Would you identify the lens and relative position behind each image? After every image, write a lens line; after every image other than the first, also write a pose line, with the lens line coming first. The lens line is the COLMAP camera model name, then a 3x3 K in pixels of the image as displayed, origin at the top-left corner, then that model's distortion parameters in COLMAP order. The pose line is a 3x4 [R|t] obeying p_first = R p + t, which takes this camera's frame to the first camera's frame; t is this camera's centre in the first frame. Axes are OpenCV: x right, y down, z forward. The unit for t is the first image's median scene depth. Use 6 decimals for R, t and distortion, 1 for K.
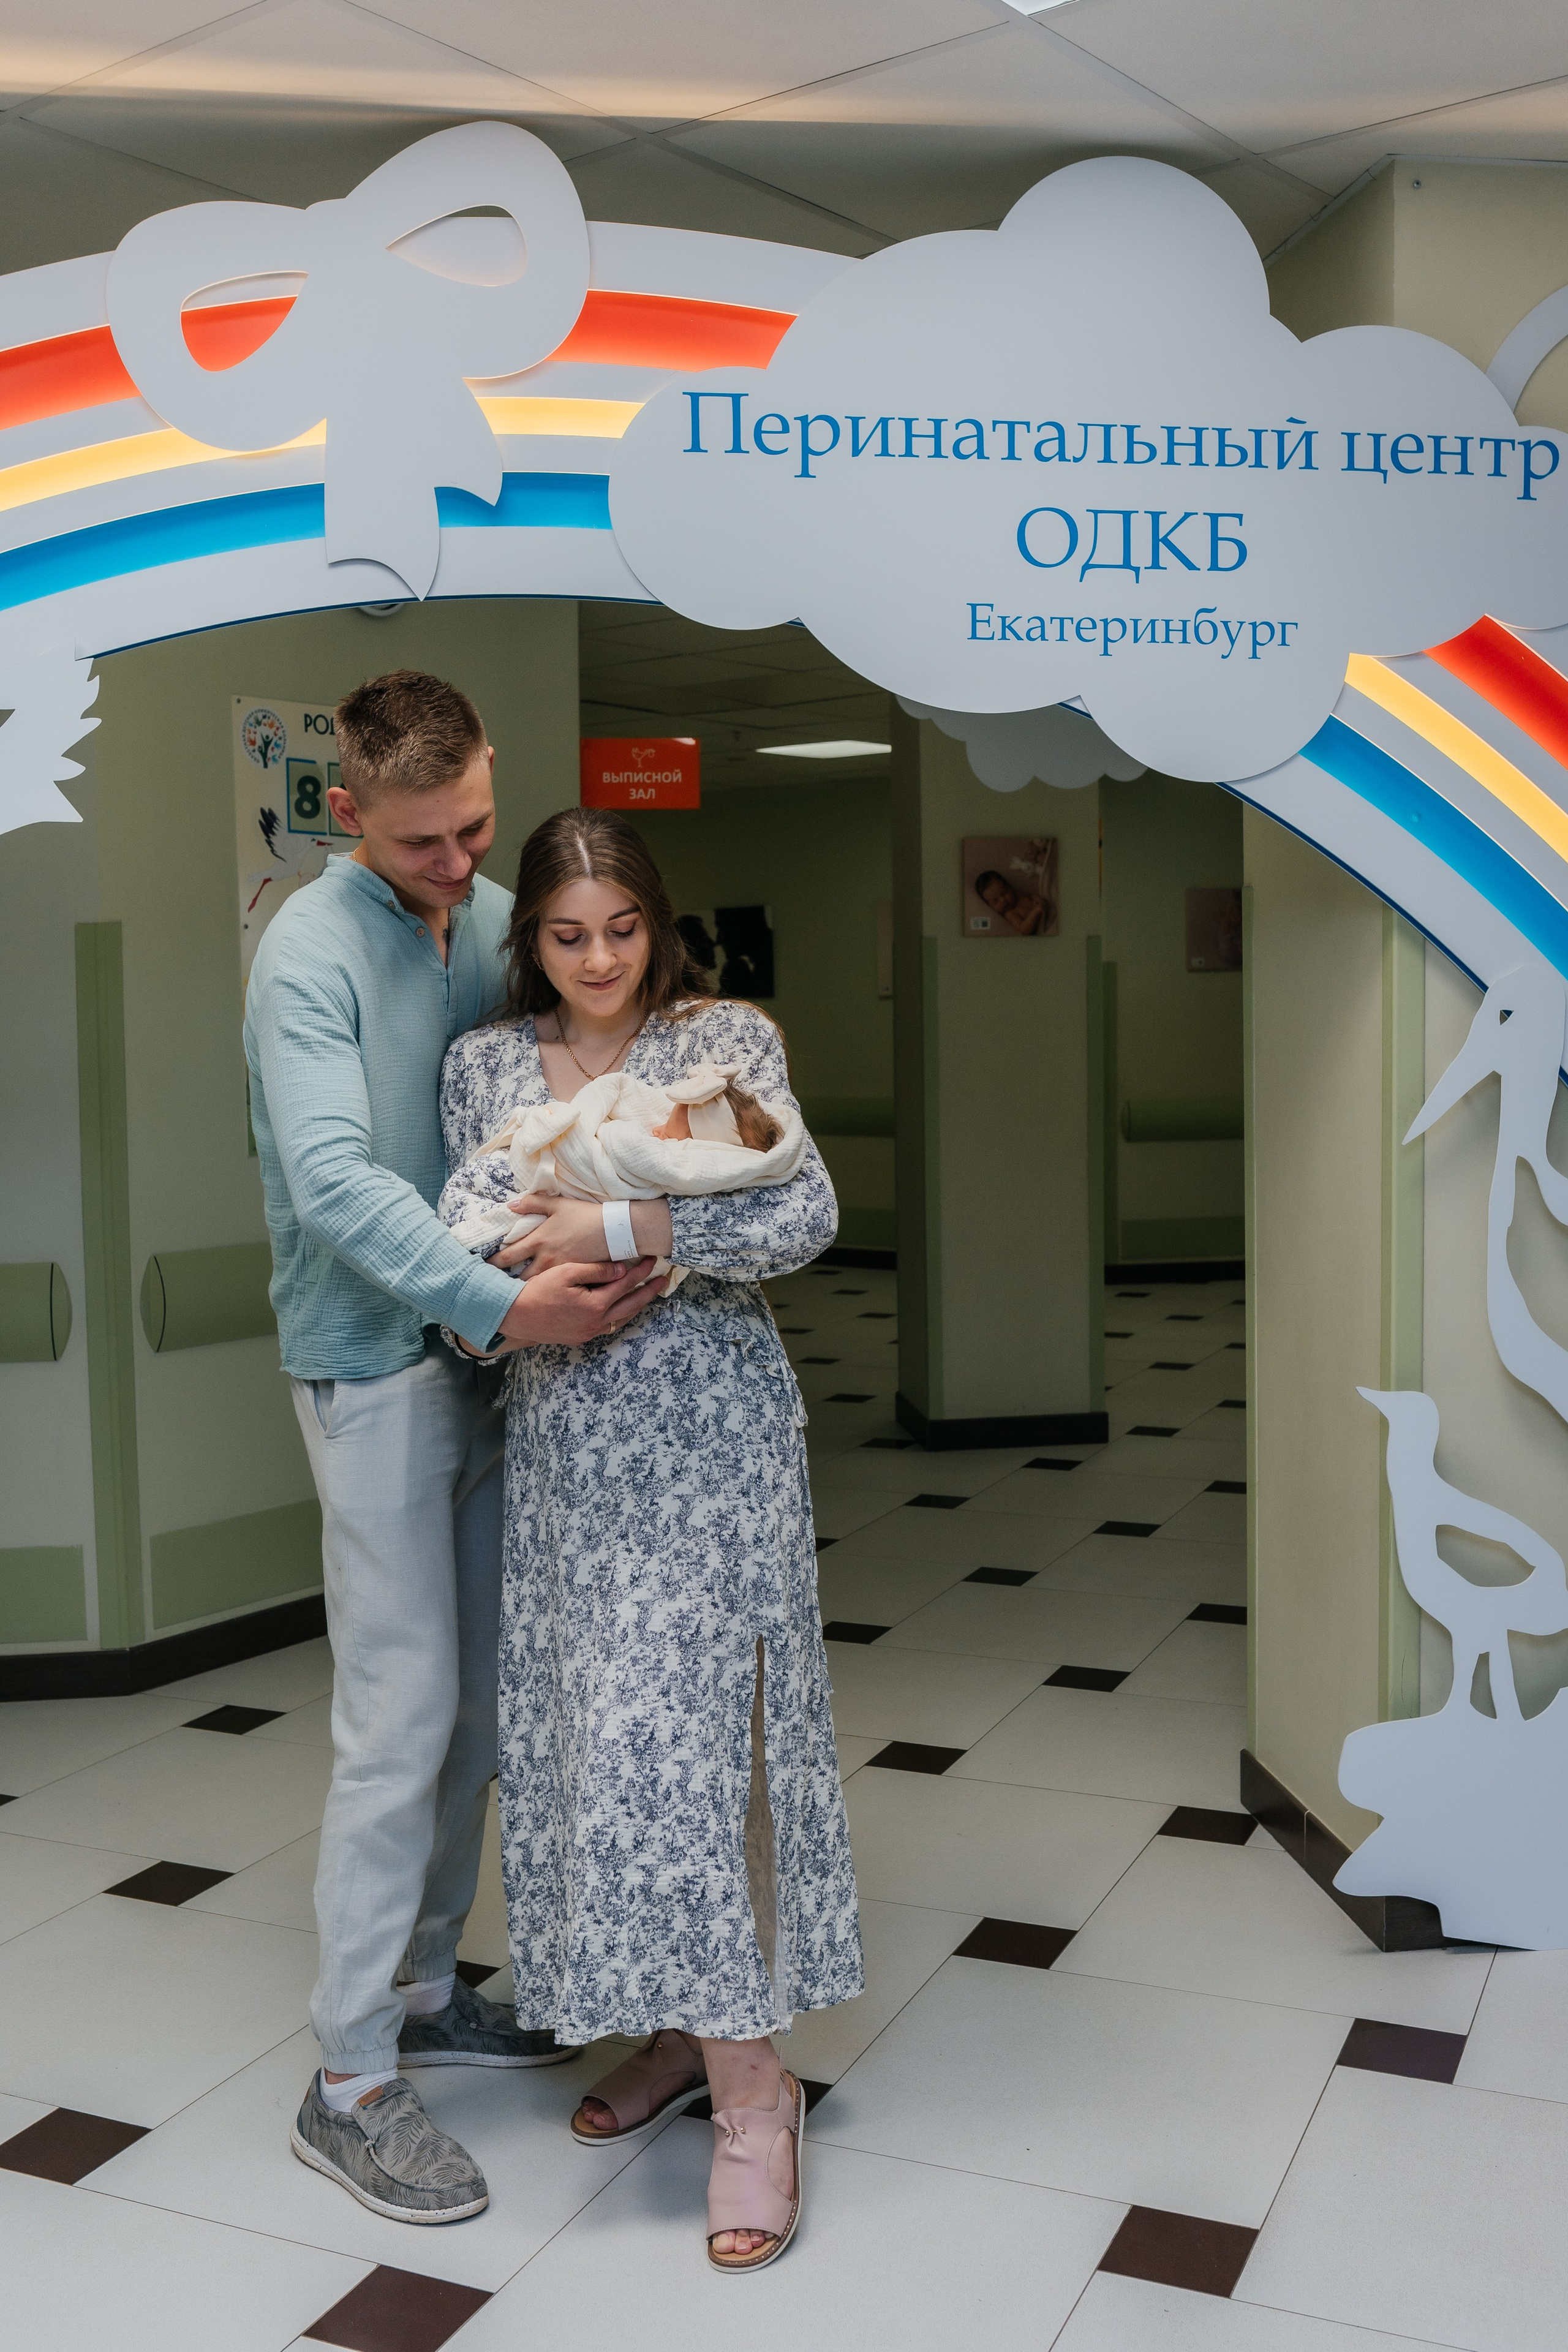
lens RADIAL K [[2274.6, 0, 774.0], [0, 2274.6, 1131.3], [0, 0, 1]] dist [-0.036057, 0.000000]
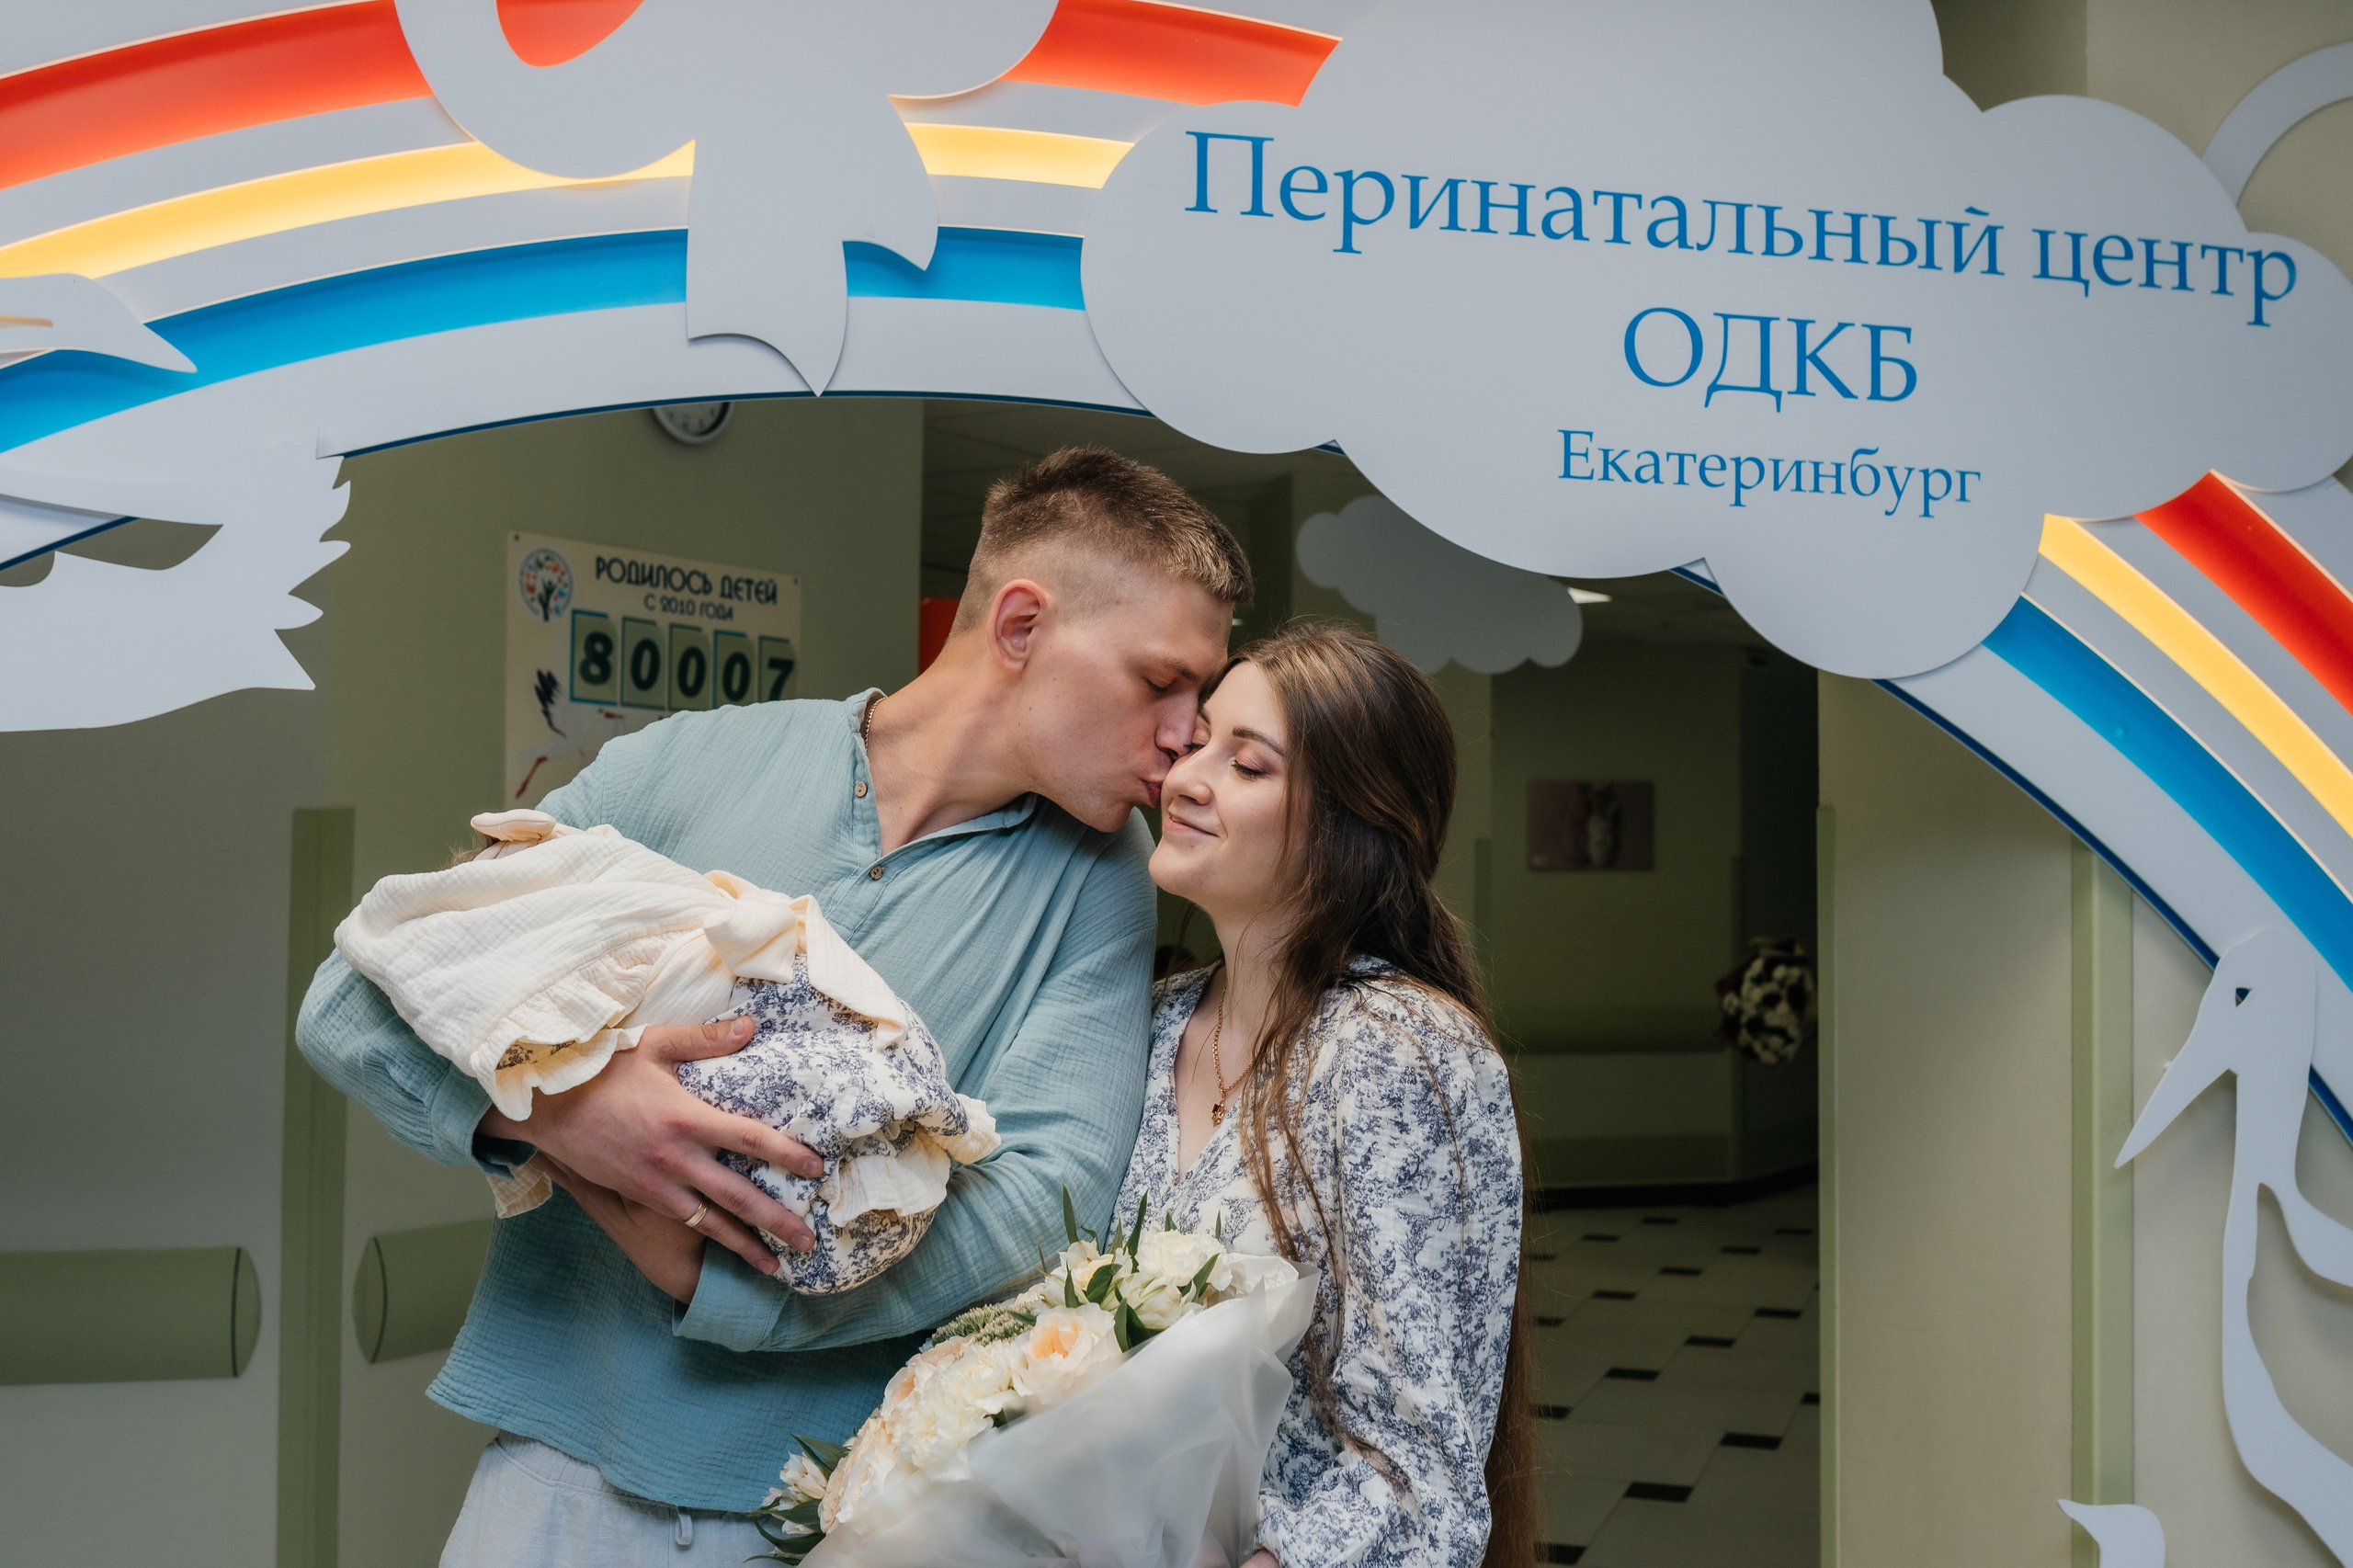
lens RADIAL K [[2380.5, 0, 1233.0], [0, 2380.5, 774.6], [0, 0, 1]] dist [-0.034639, 0.000000]
pose [[0.996225, 0.025001, 0.083137, -0.081596], [-0.016420, 0.994614, -0.102335, -0.039365], [-0.085247, 0.100584, 0.991270, 0.250074]]
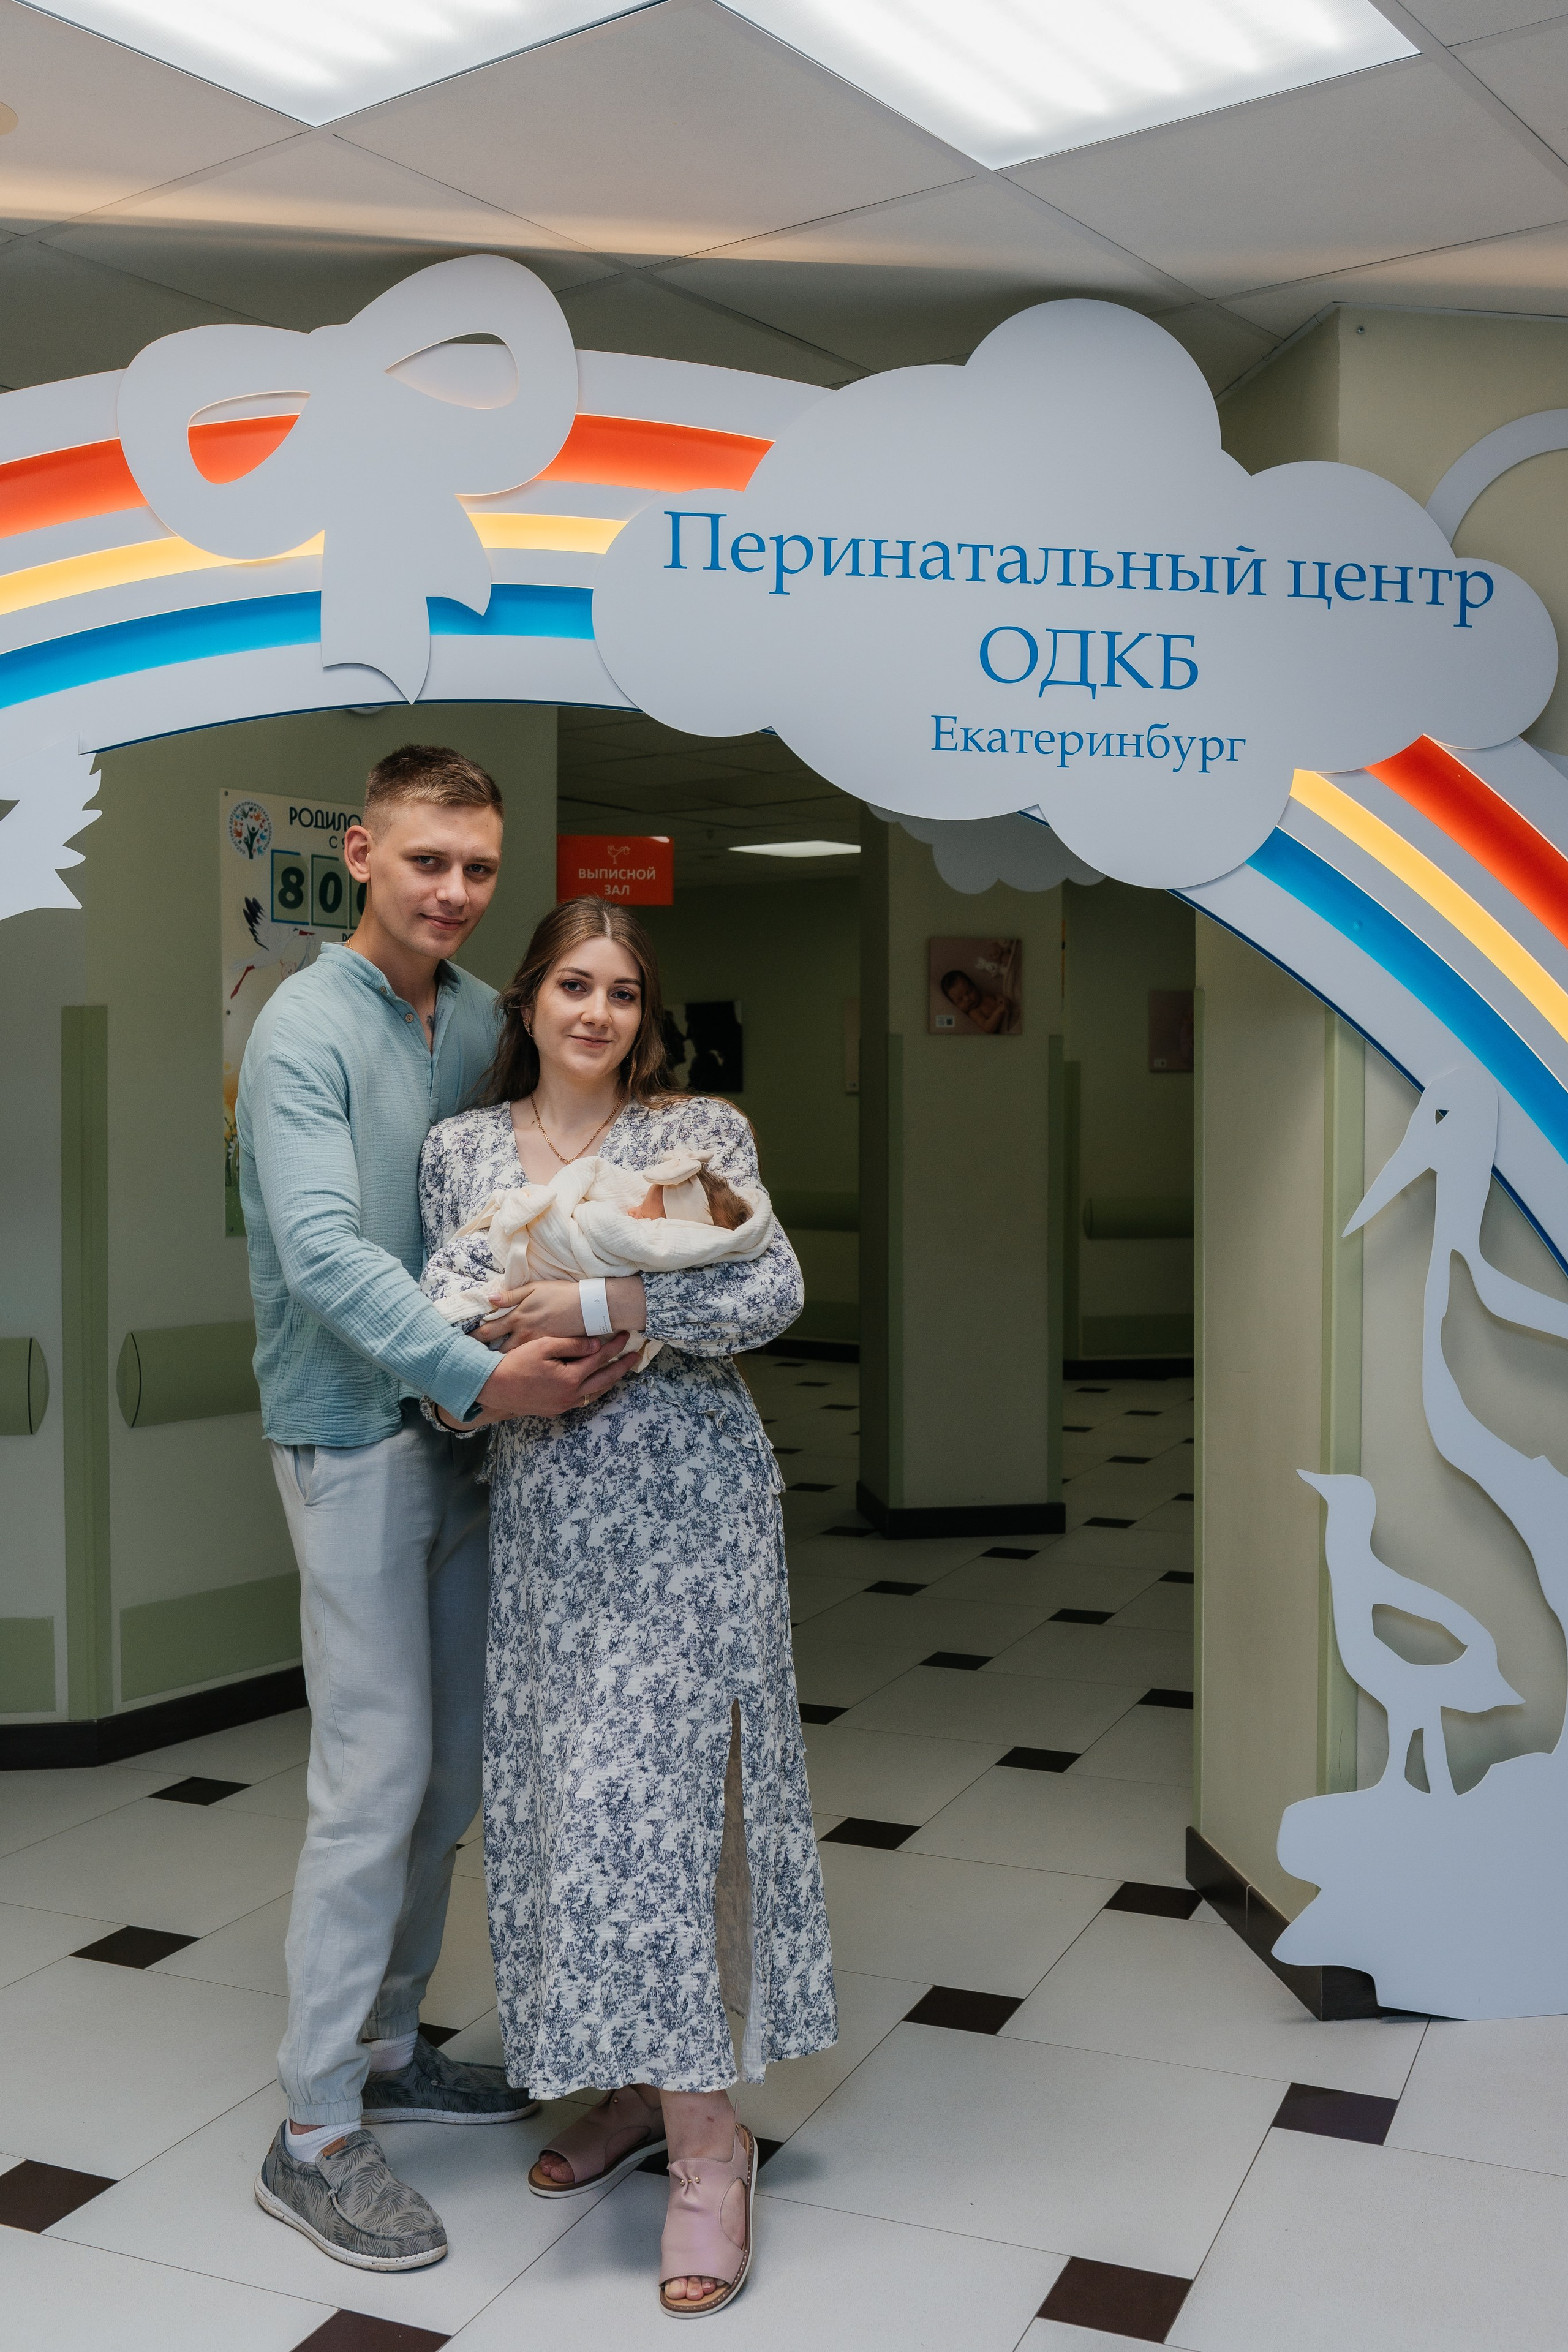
lens RADIAL K [[2274.6, 0, 785.3], [0, 2274.6, 1142.3], [0, 0, 1]] dist [-0.036057, 0.000000]
pose [[0.999705, 0.014694, 0.019315, -0.000152], [-0.013962, 0.999199, -0.037496, 0.005188], [-0.019850, 0.037215, 0.999110, -0.041924]]
